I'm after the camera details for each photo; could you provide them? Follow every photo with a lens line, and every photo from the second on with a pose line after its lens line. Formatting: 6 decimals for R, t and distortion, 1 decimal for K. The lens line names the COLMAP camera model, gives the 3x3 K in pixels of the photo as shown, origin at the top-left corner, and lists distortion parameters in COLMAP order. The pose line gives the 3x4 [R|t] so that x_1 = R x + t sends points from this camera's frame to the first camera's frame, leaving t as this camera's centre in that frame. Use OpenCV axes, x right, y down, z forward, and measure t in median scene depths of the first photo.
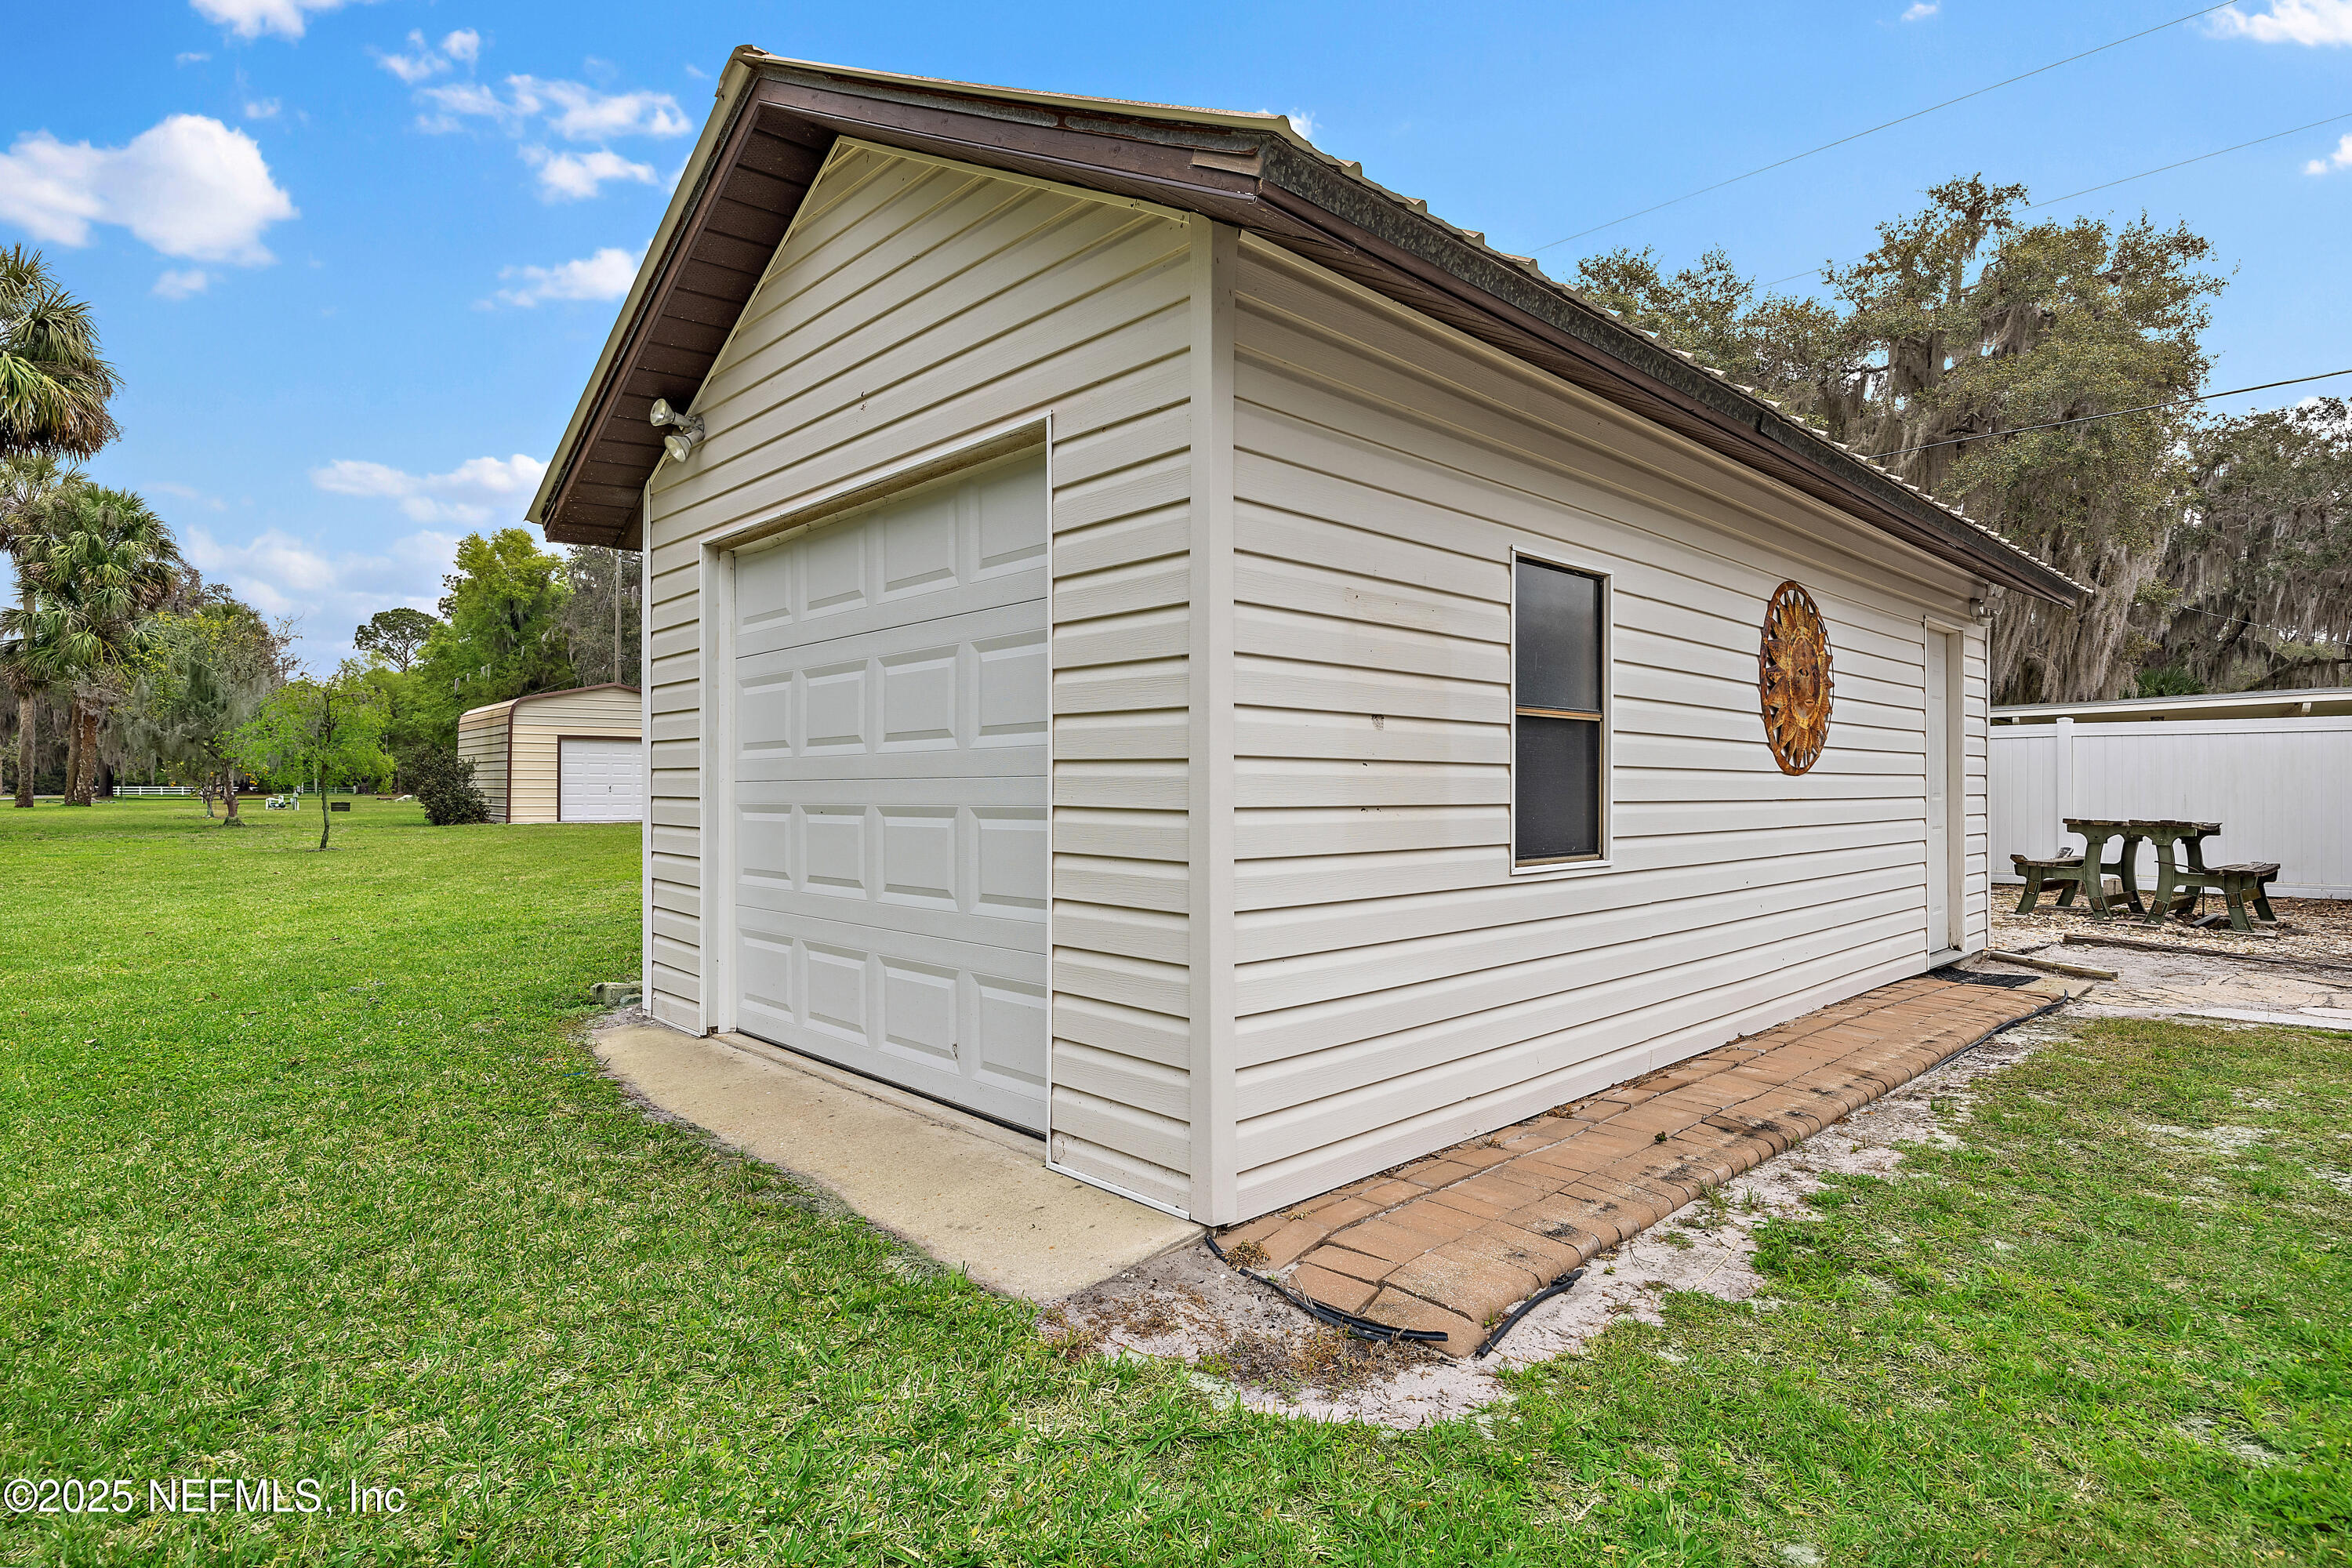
lens RADIAL K [[1200.9, 0, 1176.0], [0, 1200.9, 784.0], [0, 0, 1]] dist [-0.005661, -0.001215]
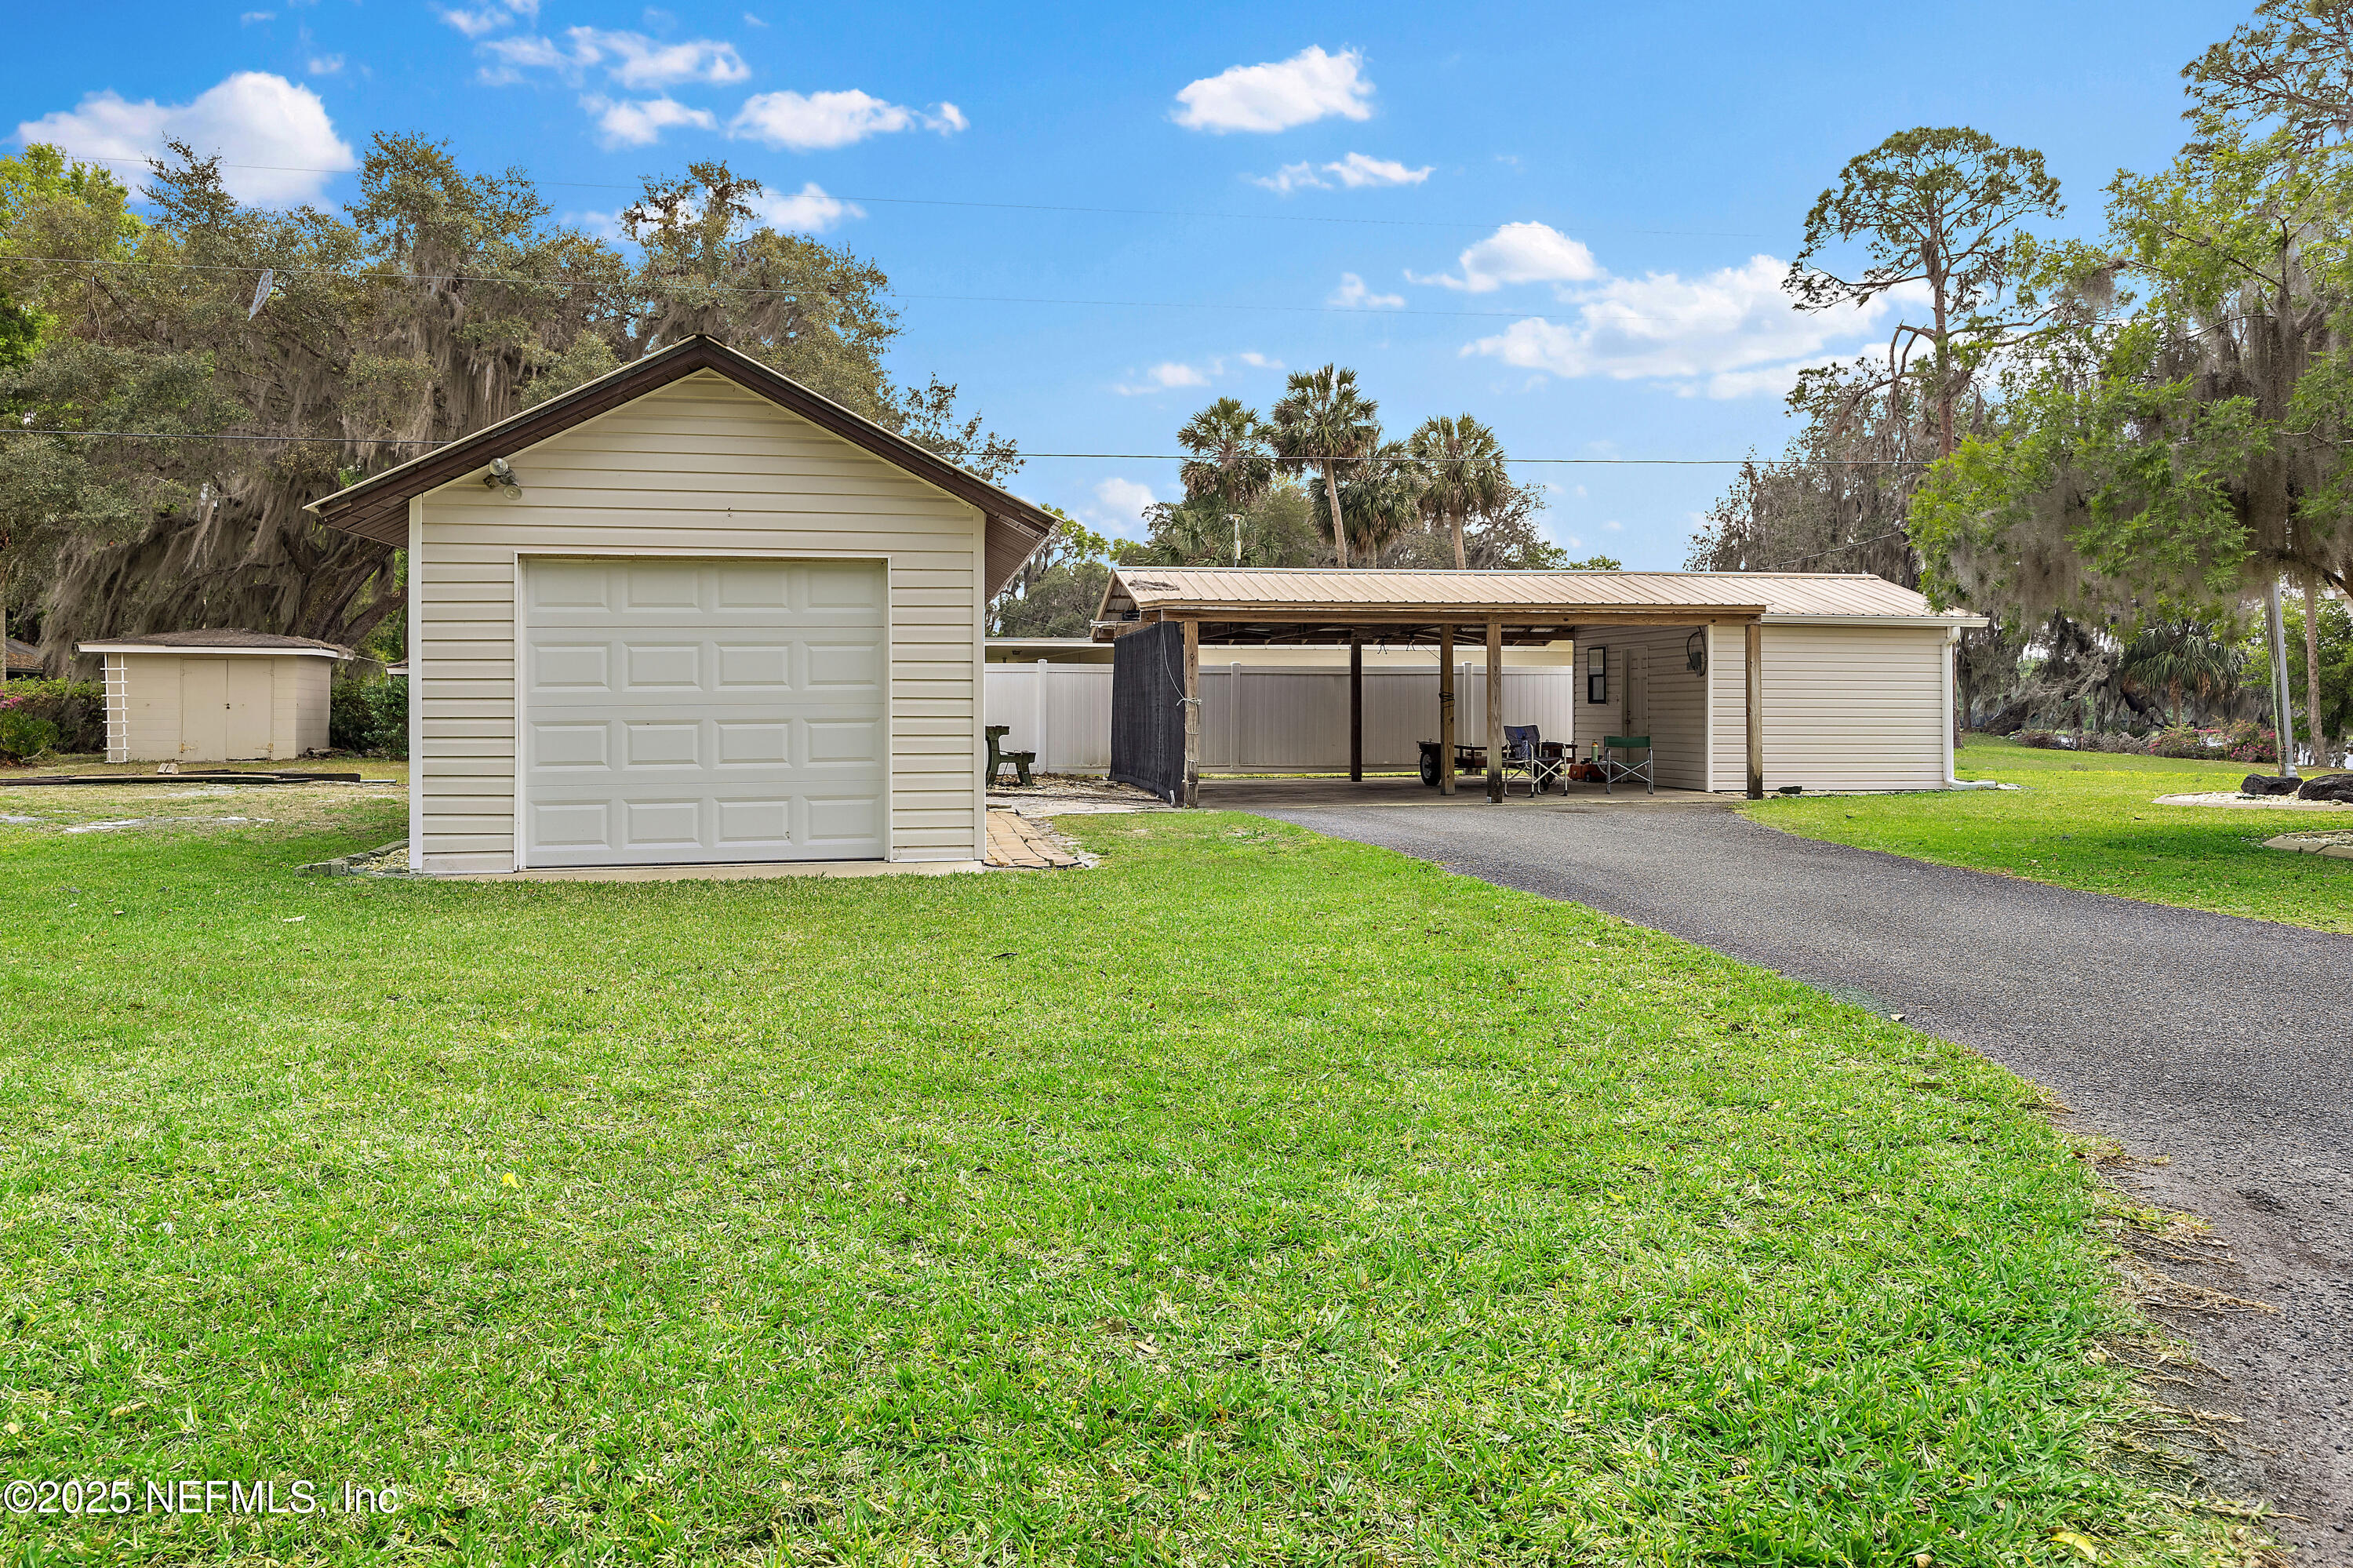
lens RADIAL K [[1557.5, 0, 1164.7], [0, 1557.5, 660.6], [0, 0, 1]] dist [0.001107, -0.002022]
pose [[0.558739, 0.021155, 0.829074, -0.342330], [0.000777, 0.999661, -0.026031, -0.001667], [-0.829343, 0.015188, 0.558533, -0.174550]]
